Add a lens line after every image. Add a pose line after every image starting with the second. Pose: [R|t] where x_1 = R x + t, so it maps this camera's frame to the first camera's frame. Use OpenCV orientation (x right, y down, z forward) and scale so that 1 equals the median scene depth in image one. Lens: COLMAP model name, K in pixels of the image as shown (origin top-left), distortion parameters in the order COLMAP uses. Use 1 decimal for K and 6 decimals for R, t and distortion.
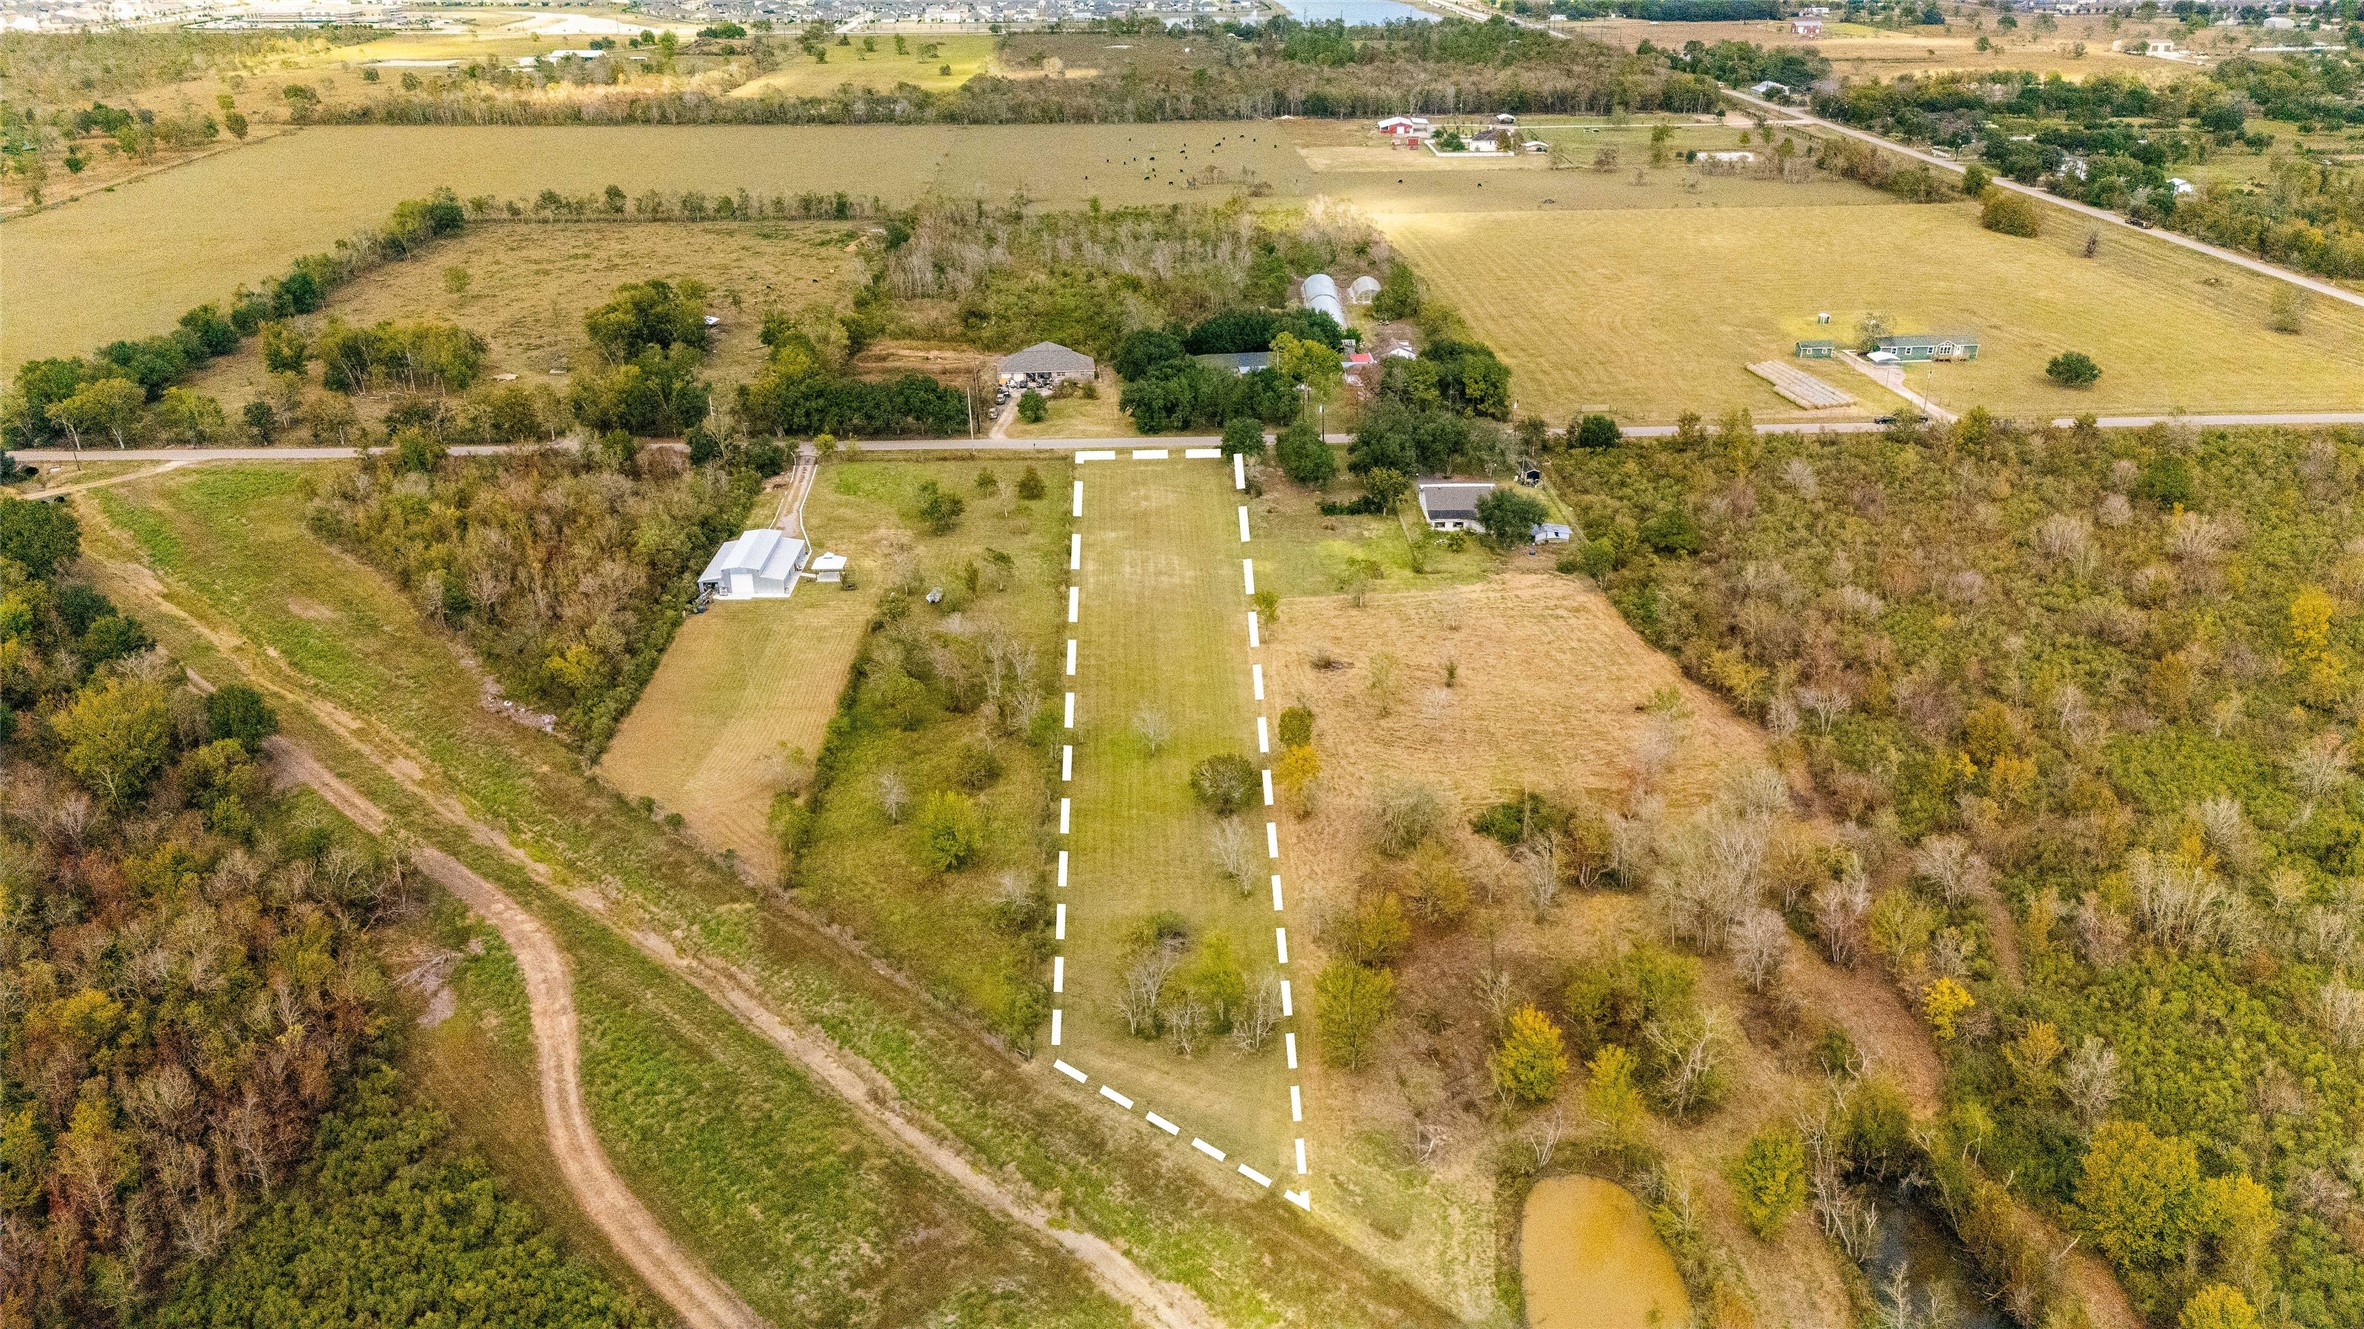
lens RADIAL K [[1696.0, 0, 1182.0], [0, 1696.0, 664.5], [0, 0, 1]] dist [0.013069, 0.002961]
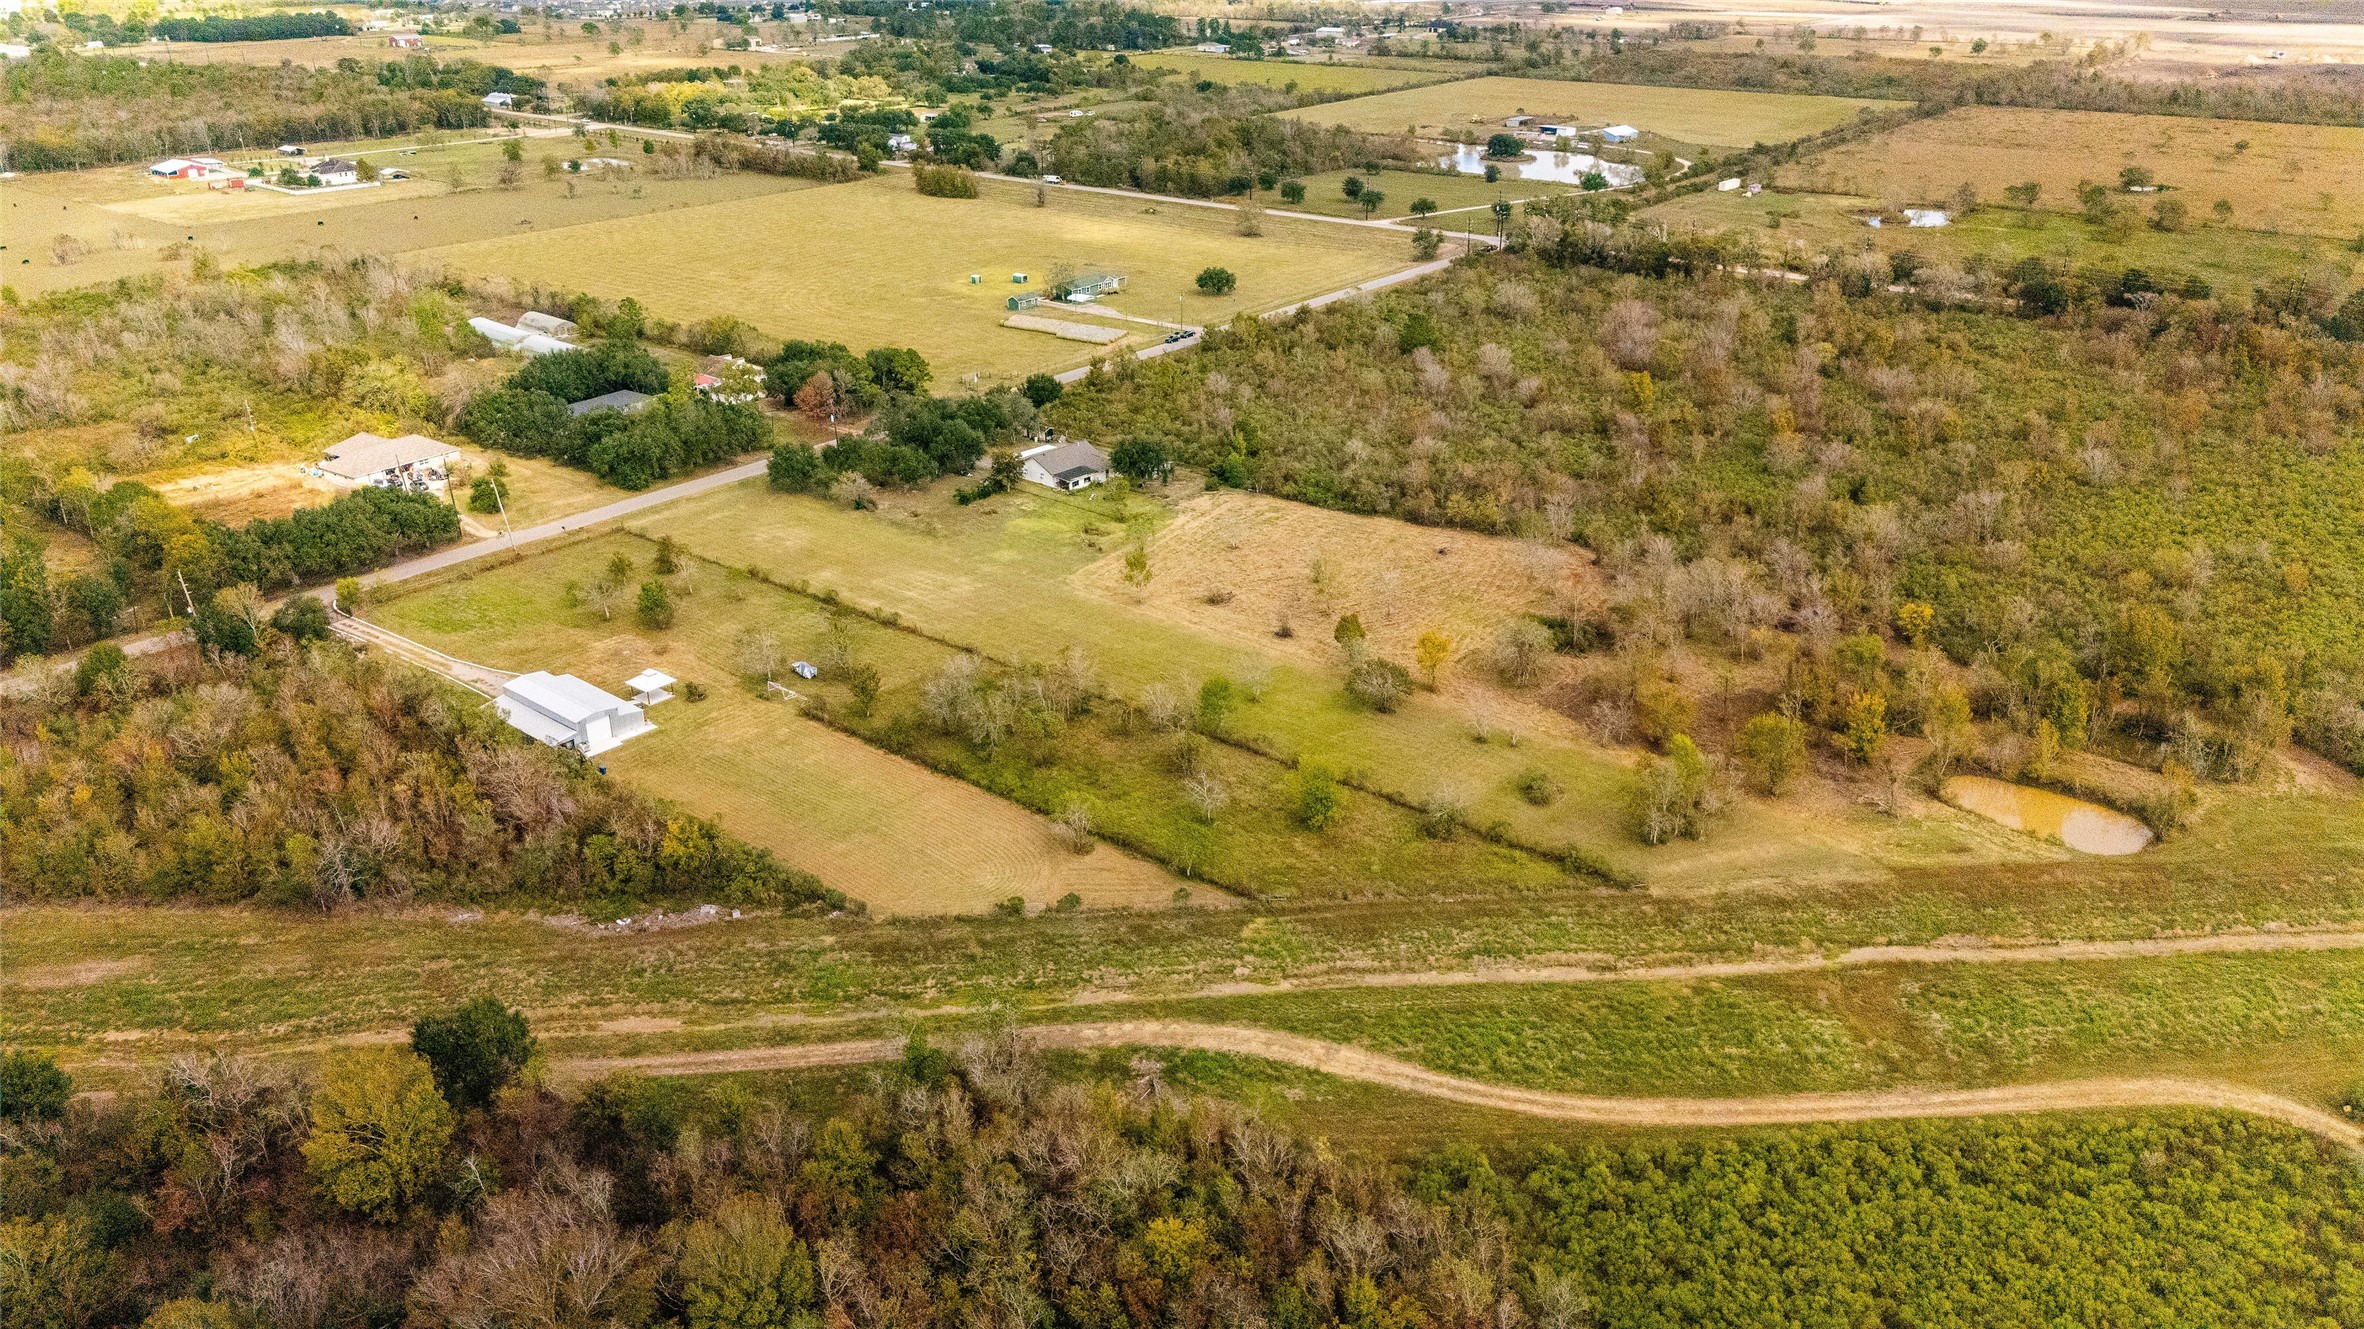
lens RADIAL K [[1740.6, 0, 1182.0], [0, 1740.6, 664.5], [0, 0, 1]] dist [0.021198, -0.004973]
pose [[0.666395, -0.297812, 0.683539, -0.500980], [0.309228, 0.944595, 0.110080, -0.064431], [-0.678451, 0.138013, 0.721565, 0.161348]]
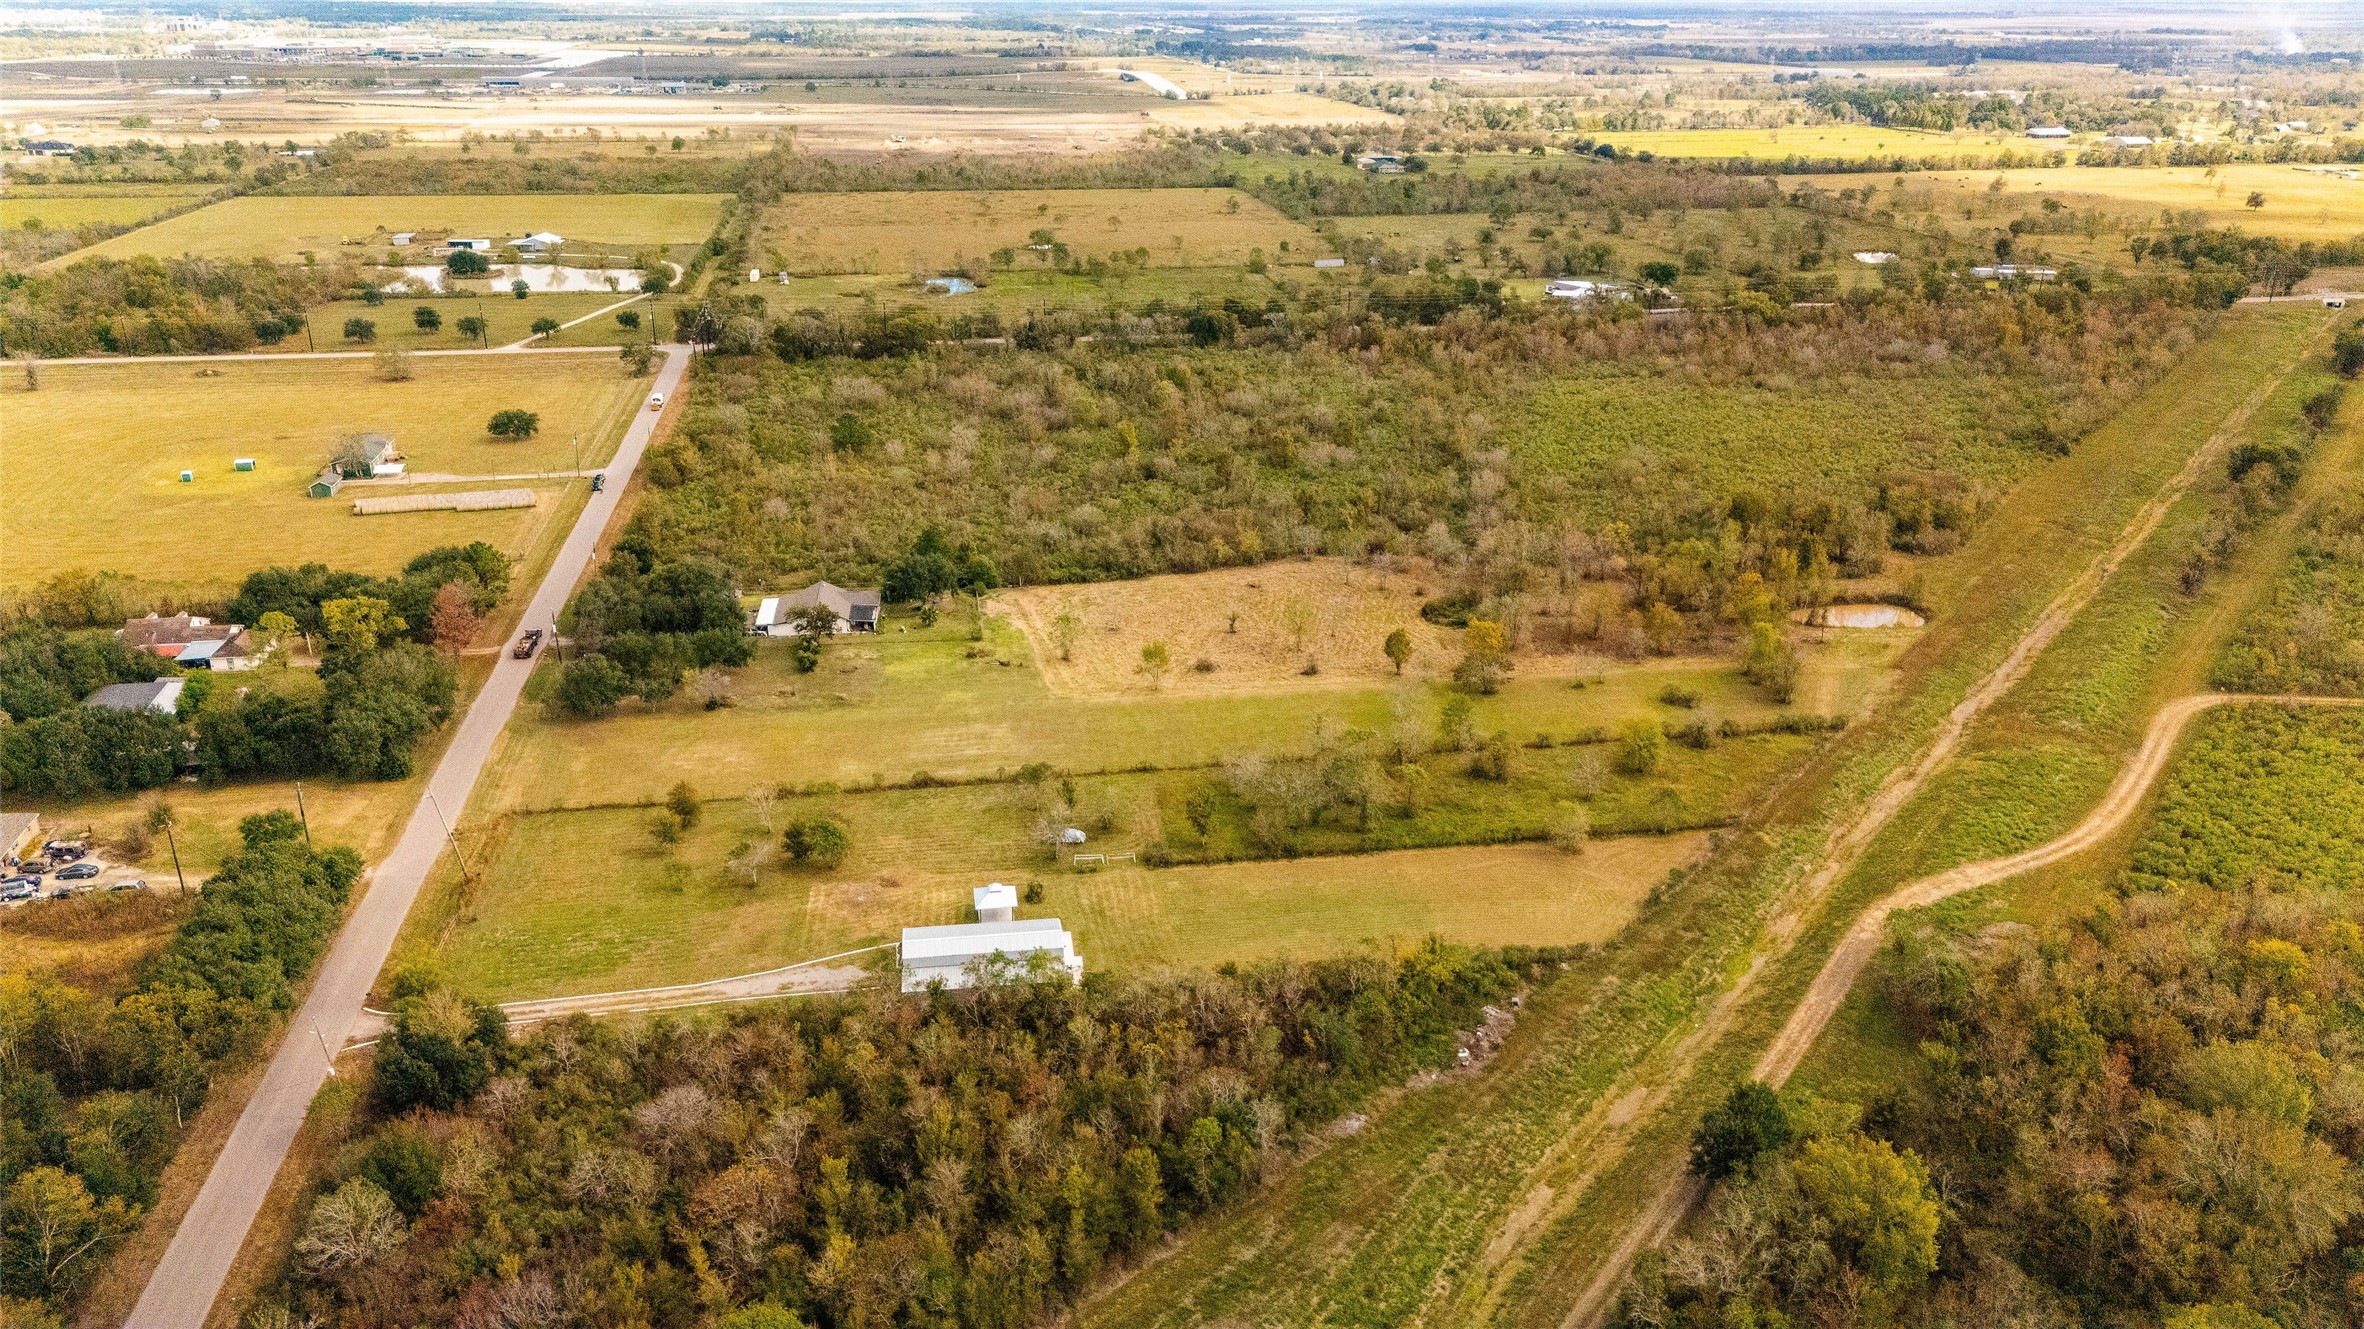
lens RADIAL K [[1740.6, 0, 1182.0], [0, 1740.6, 664.5], [0, 0, 1]] dist [0.021198, -0.004973]
pose [[-0.127146, -0.345227, 0.929867, -0.700182], [0.405962, 0.837247, 0.366350, -0.304097], [-0.905002, 0.424070, 0.033697, 0.693172]]
